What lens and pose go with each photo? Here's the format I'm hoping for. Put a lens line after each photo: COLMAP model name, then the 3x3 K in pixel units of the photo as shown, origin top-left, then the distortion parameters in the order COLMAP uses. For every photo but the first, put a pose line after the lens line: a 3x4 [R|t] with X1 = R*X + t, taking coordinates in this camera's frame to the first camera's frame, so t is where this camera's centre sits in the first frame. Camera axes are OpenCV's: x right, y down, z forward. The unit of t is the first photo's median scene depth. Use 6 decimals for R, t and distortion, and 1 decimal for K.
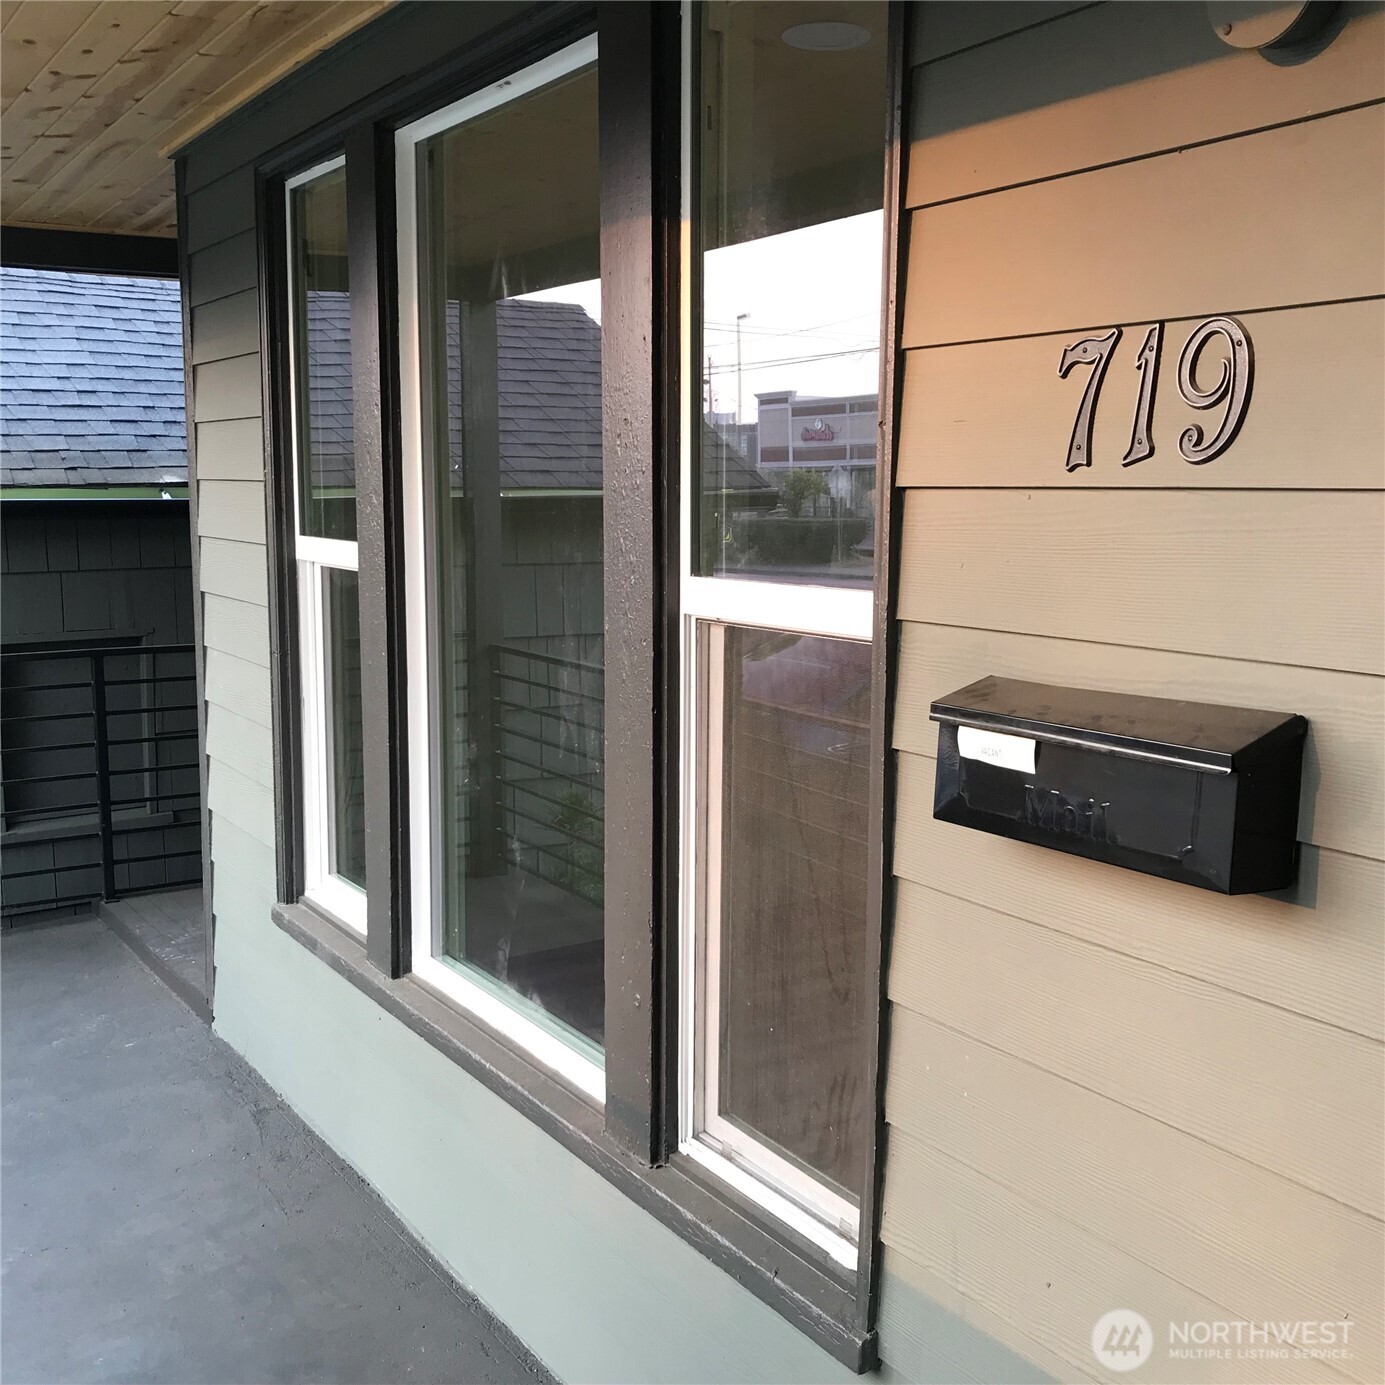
lens RADIAL K [[1507.4, 0, 692.5], [0, 1507.4, 692.5], [0, 0, 1]] dist [0.112292, -0.262379]
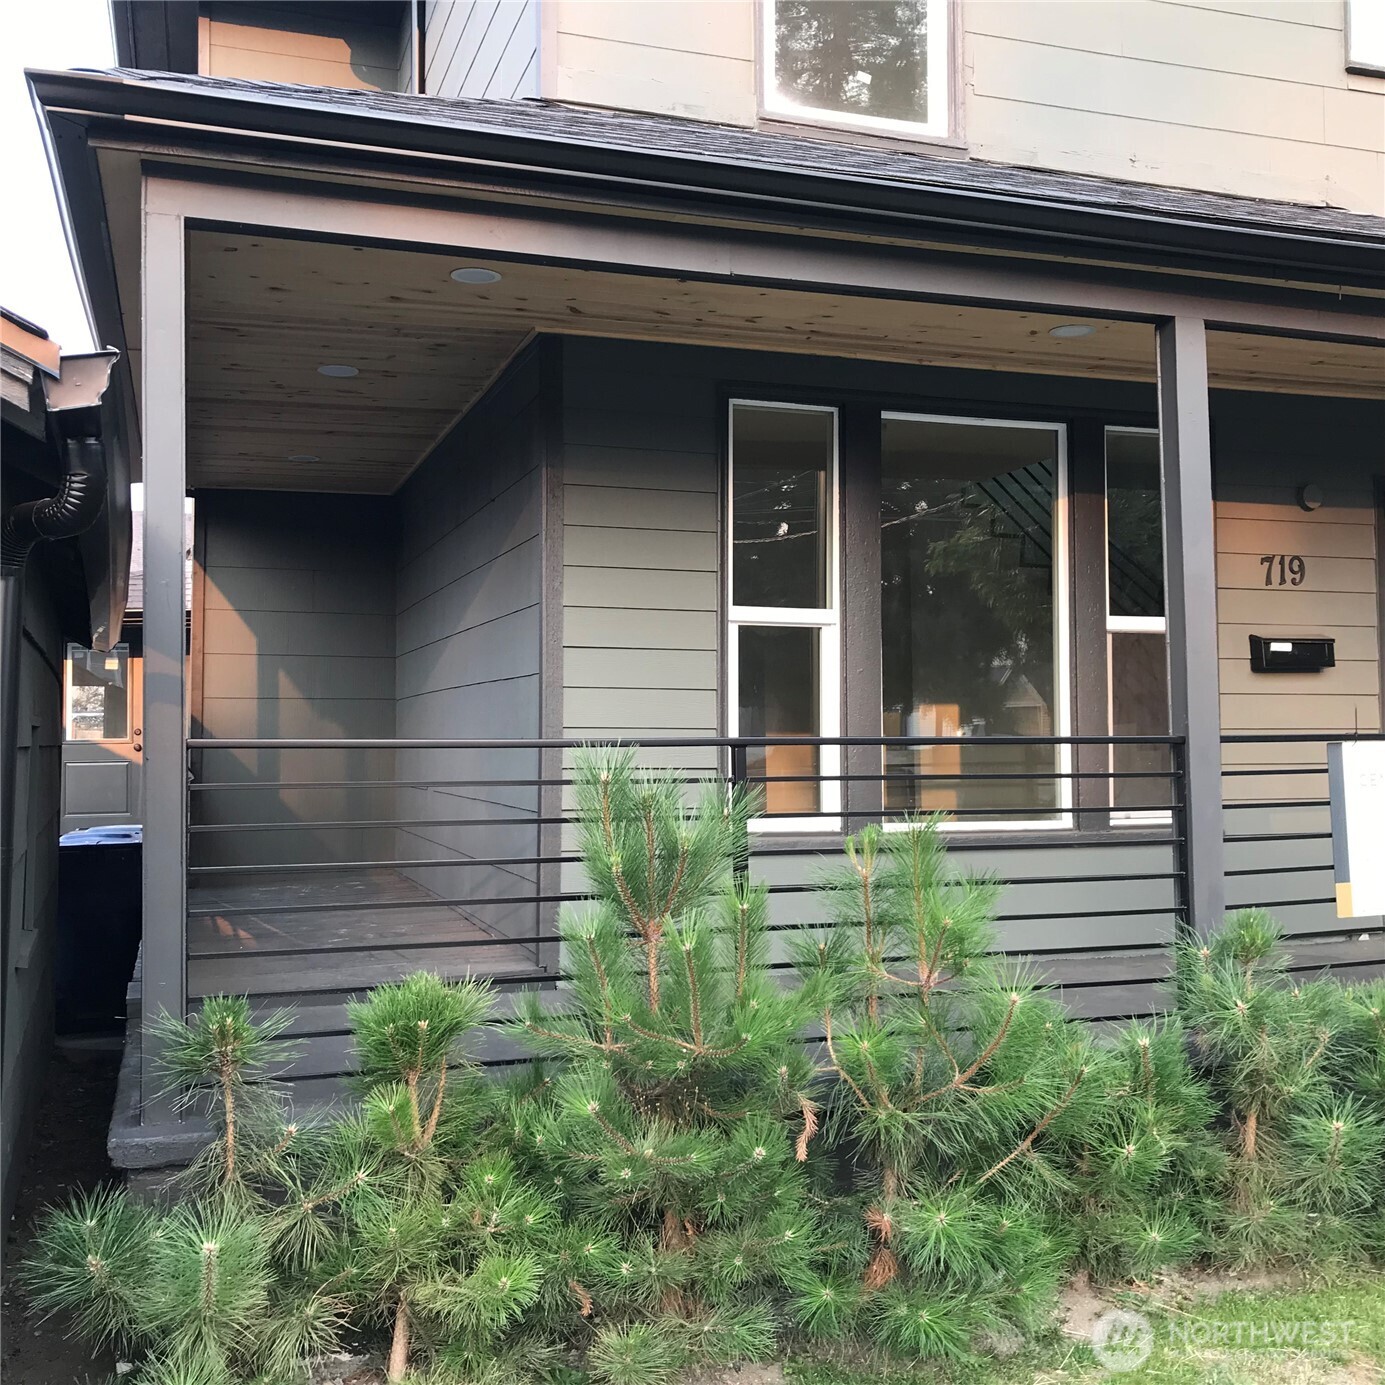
lens RADIAL K [[1507.4, 0, 692.5], [0, 1507.4, 692.5], [0, 0, 1]] dist [0.112292, -0.262379]
pose [[0.244166, 0.022031, 0.969483, -4.566369], [0.136381, 0.989025, -0.056823, 0.189348], [-0.960095, 0.146094, 0.238482, 1.643531]]
